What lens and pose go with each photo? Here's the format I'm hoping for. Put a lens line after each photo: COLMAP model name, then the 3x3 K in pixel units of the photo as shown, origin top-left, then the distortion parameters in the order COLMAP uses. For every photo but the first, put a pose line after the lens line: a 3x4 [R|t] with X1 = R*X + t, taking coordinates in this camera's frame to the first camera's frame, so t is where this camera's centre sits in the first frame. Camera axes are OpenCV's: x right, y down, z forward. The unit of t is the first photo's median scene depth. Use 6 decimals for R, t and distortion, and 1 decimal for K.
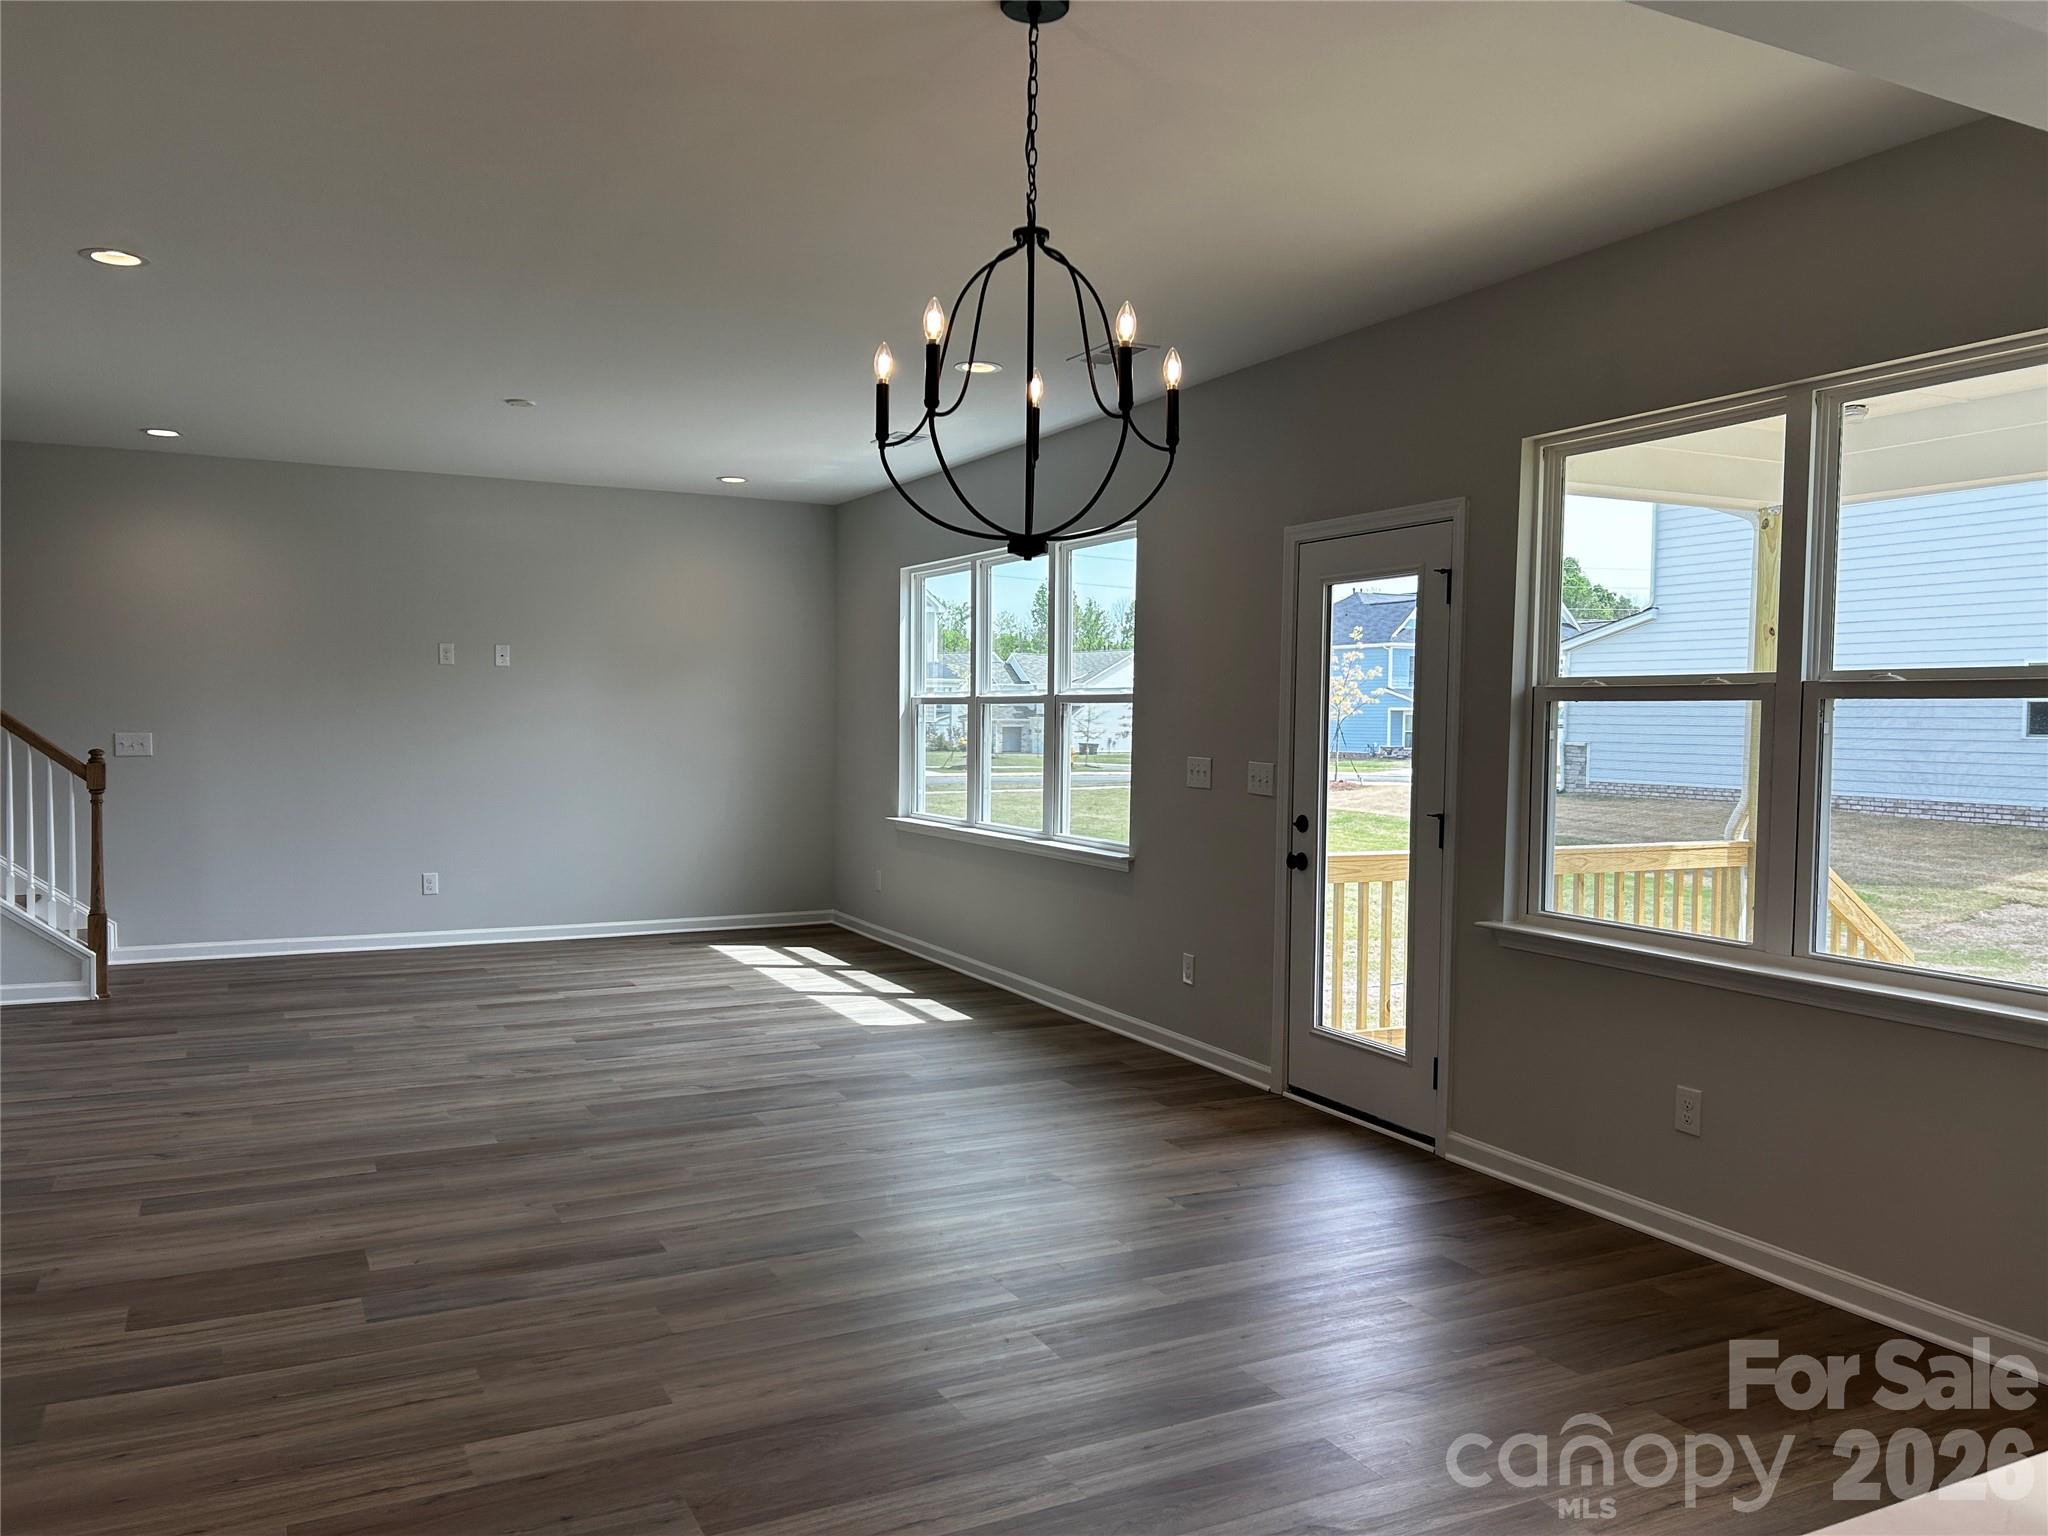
lens RADIAL K [[1546.7, 0, 1041.0], [0, 1546.7, 773.1], [0, 0, 1]] dist [0.042987, -0.024456]
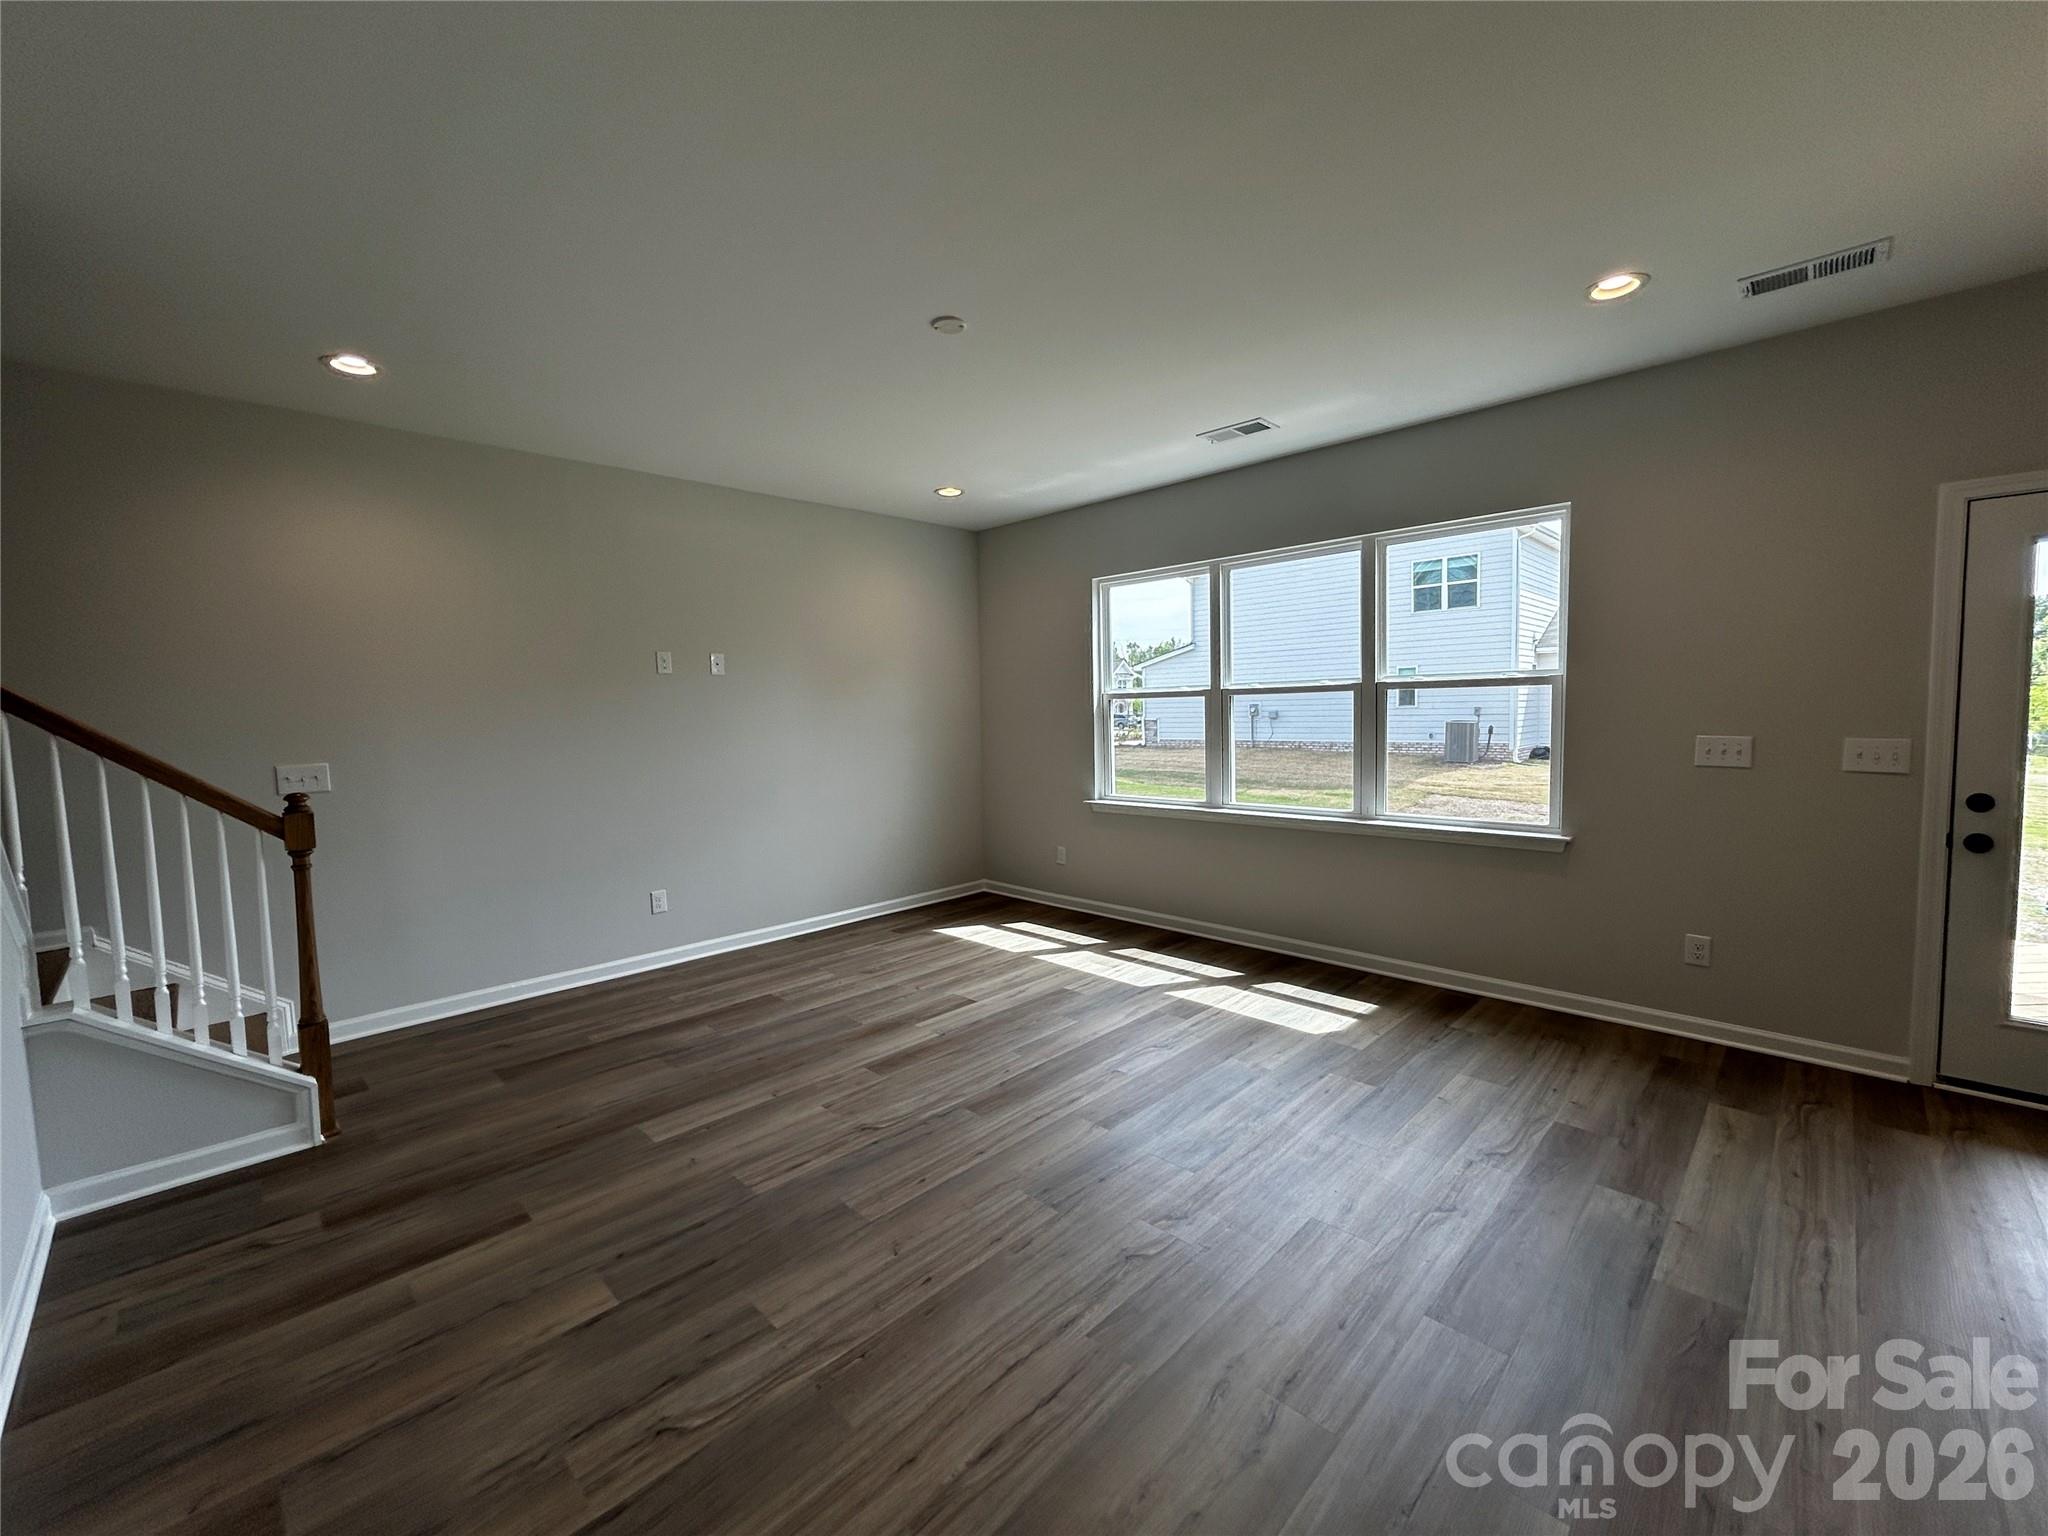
lens RADIAL K [[833.3, 0, 1037.0], [0, 833.3, 762.4], [0, 0, 1]] dist [-0.000643, -0.000017]
pose [[0.947897, -0.053373, 0.314075, -0.363602], [0.045558, 0.998443, 0.032174, -0.023359], [-0.315303, -0.016189, 0.948853, 0.486101]]
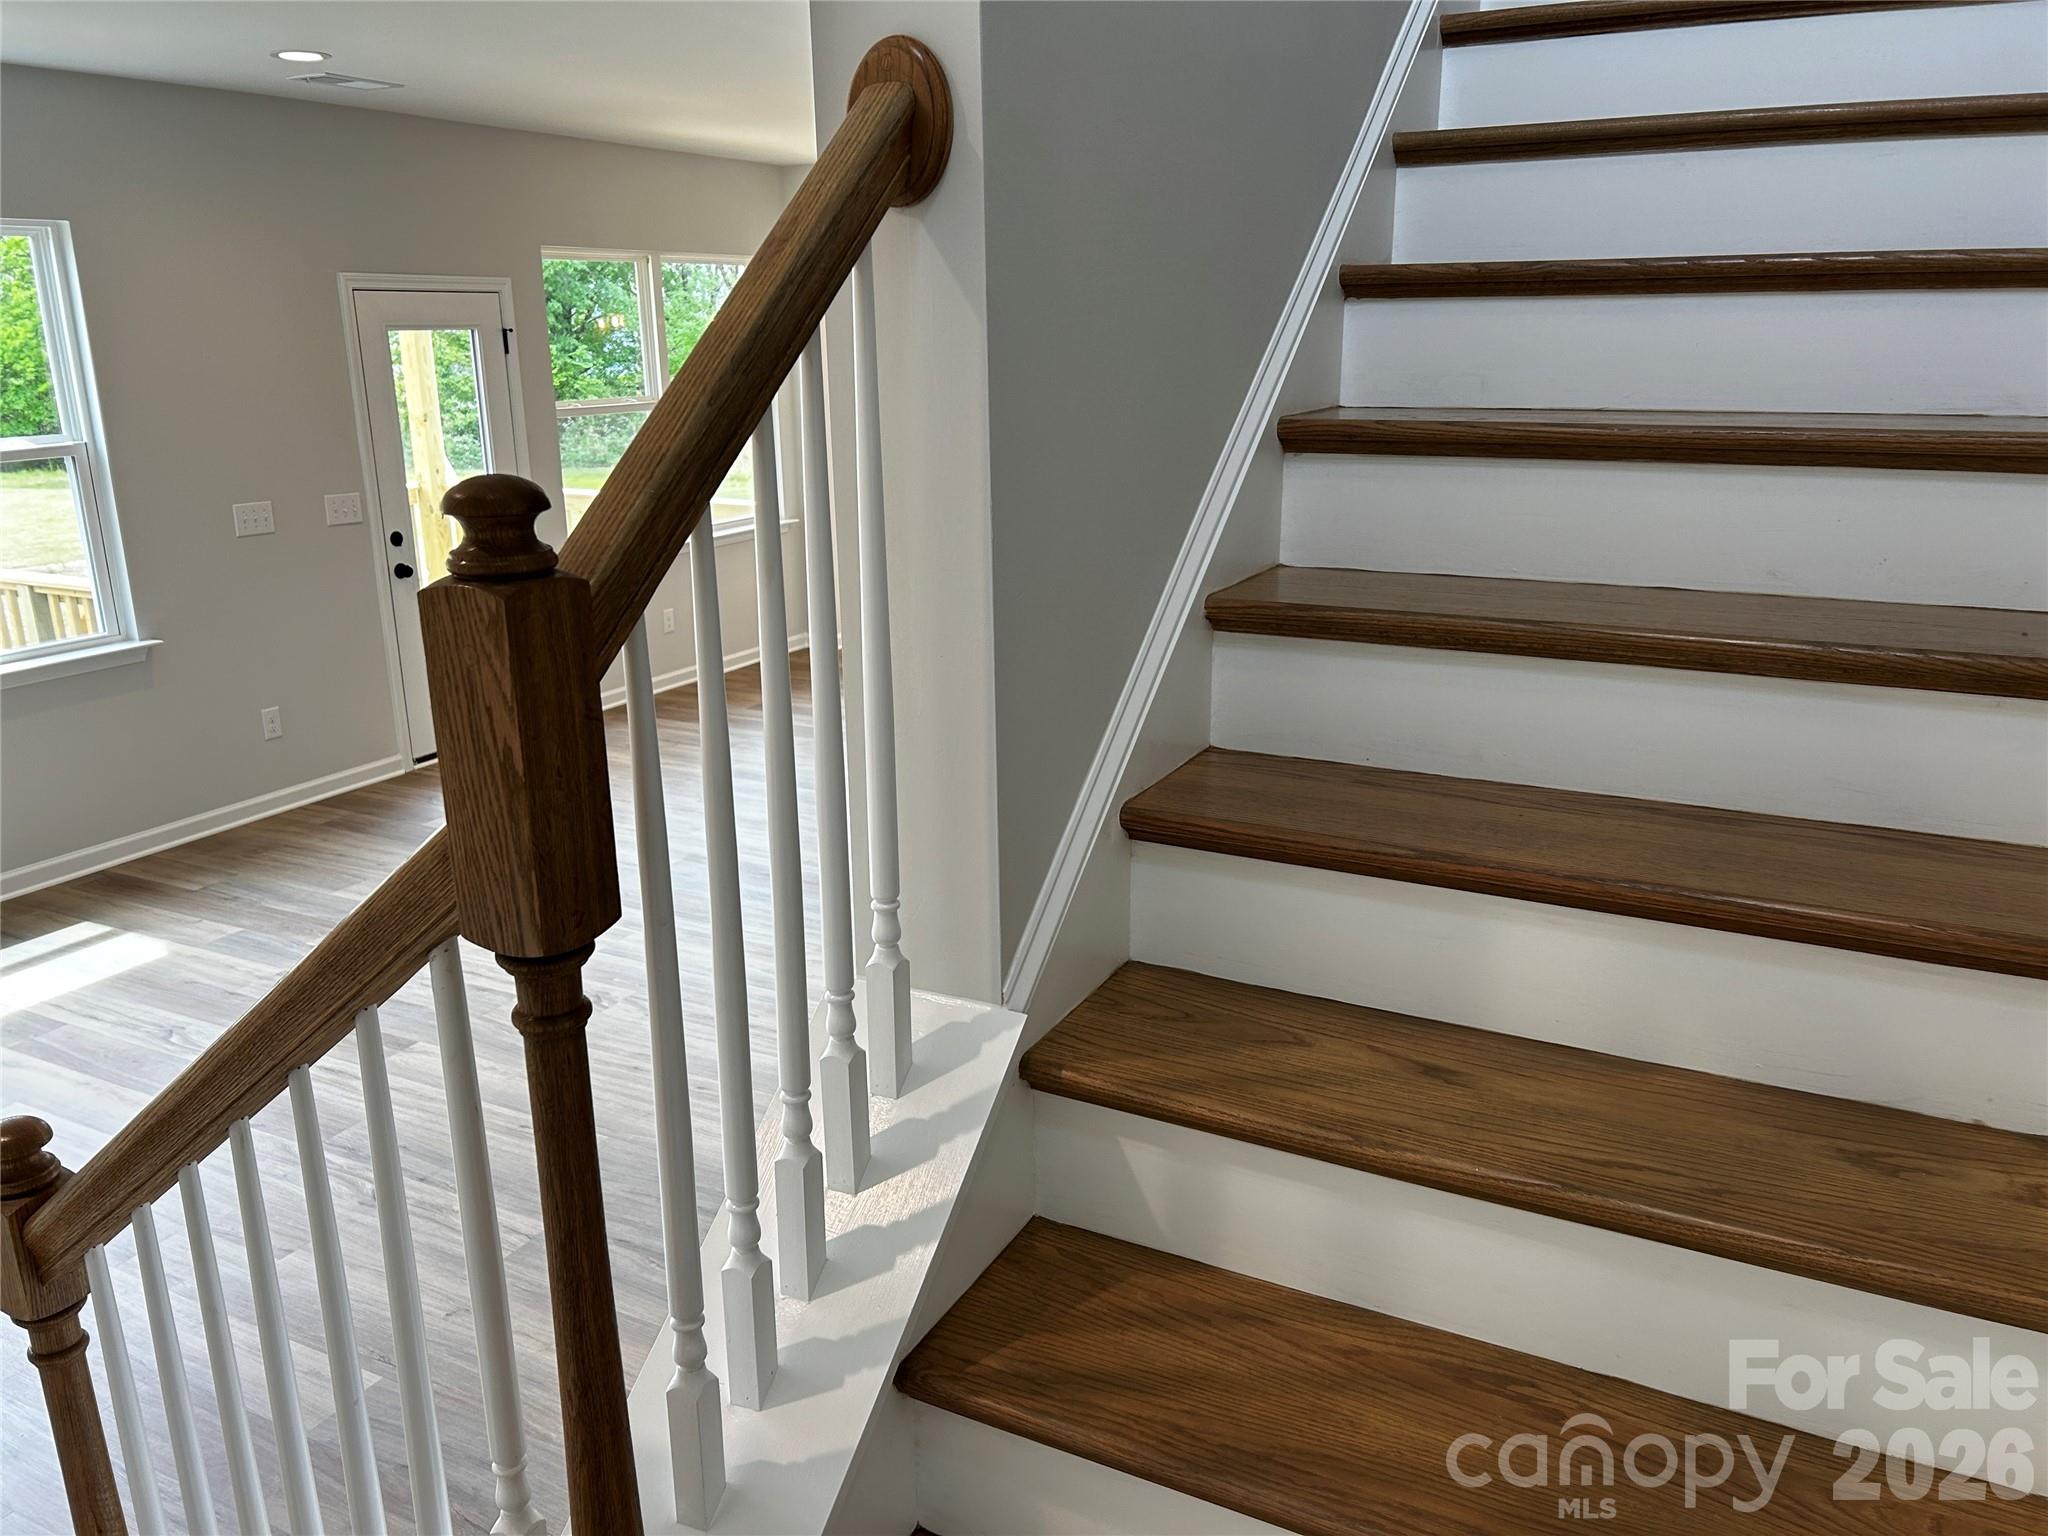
lens RADIAL K [[1546.7, 0, 1027.4], [0, 1546.7, 751.7], [0, 0, 1]] dist [0.042987, -0.024456]
pose [[-0.576256, -0.232591, 0.783473, -0.743800], [0.028456, 0.952357, 0.303657, -0.110723], [-0.816773, 0.197278, -0.542183, 0.886026]]
